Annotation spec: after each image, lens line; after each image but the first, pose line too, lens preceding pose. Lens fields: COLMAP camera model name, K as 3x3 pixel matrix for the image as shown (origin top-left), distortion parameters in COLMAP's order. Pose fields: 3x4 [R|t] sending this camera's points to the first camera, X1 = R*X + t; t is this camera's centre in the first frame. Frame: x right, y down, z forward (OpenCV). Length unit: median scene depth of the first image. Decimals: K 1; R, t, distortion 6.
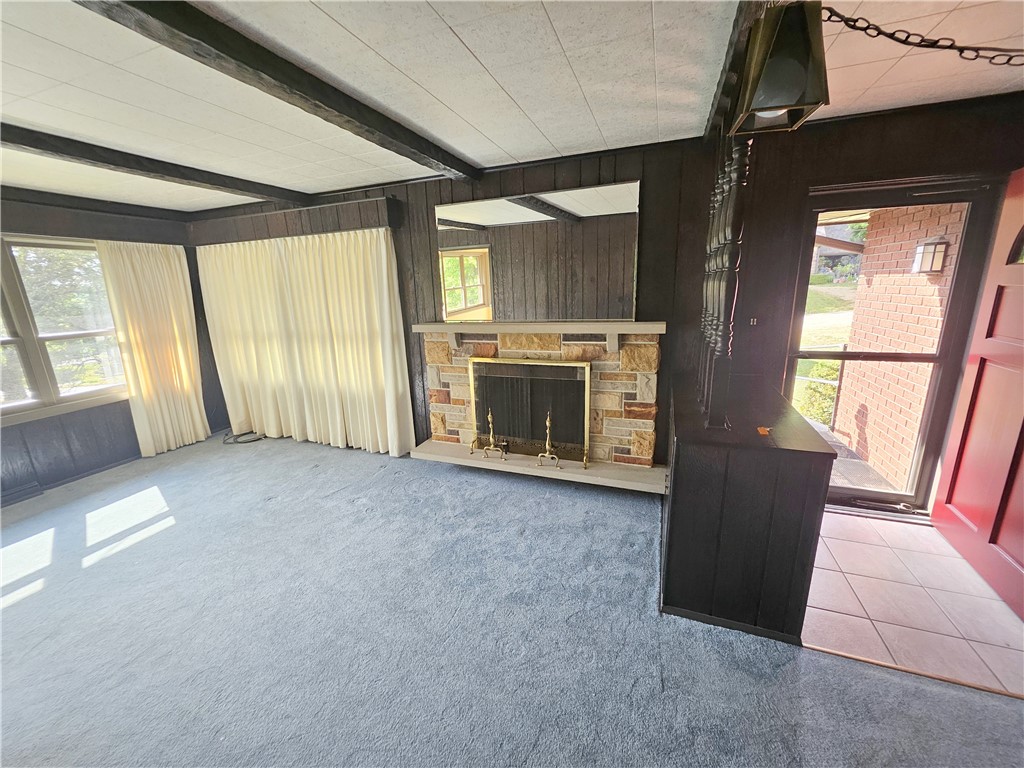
lens RADIAL K [[401.5, 0, 502.3], [0, 401.5, 384.1], [0, 0, 1]] dist [-0.001061, -0.000145]
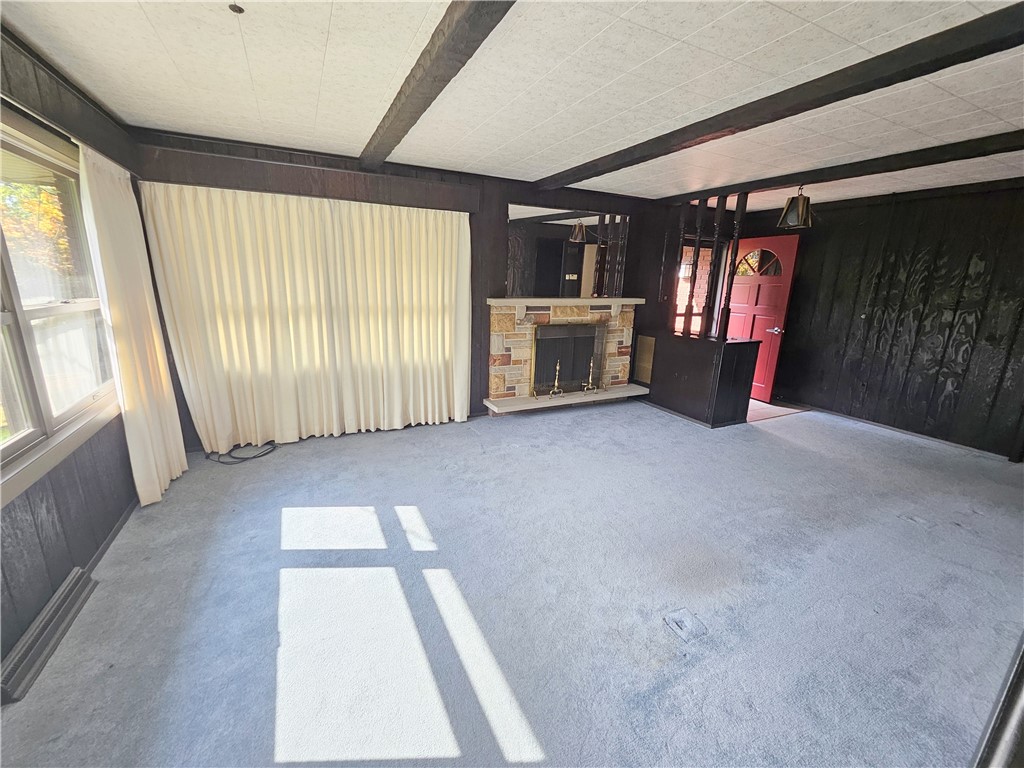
lens RADIAL K [[420.7, 0, 501.0], [0, 420.7, 381.4], [0, 0, 1]] dist [-0.006922, -0.000806]
pose [[0.678536, -0.125673, 0.723737, -1.131720], [0.128184, 0.990397, 0.051799, 0.030550], [-0.723296, 0.057624, 0.688129, 0.146639]]
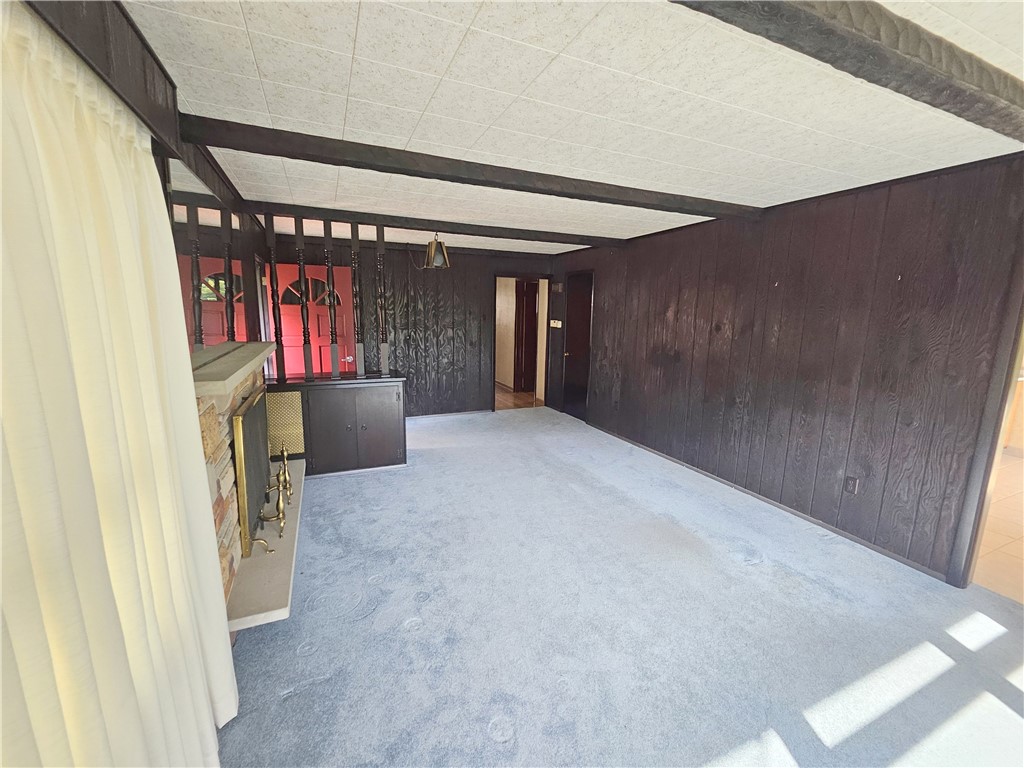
lens RADIAL K [[412.2, 0, 510.9], [0, 412.2, 377.7], [0, 0, 1]] dist [-0.010157, -0.000398]
pose [[-0.701449, -0.088820, 0.707163, -0.820231], [0.181553, 0.937205, 0.297799, -0.231104], [-0.689208, 0.337279, -0.641277, 1.068235]]
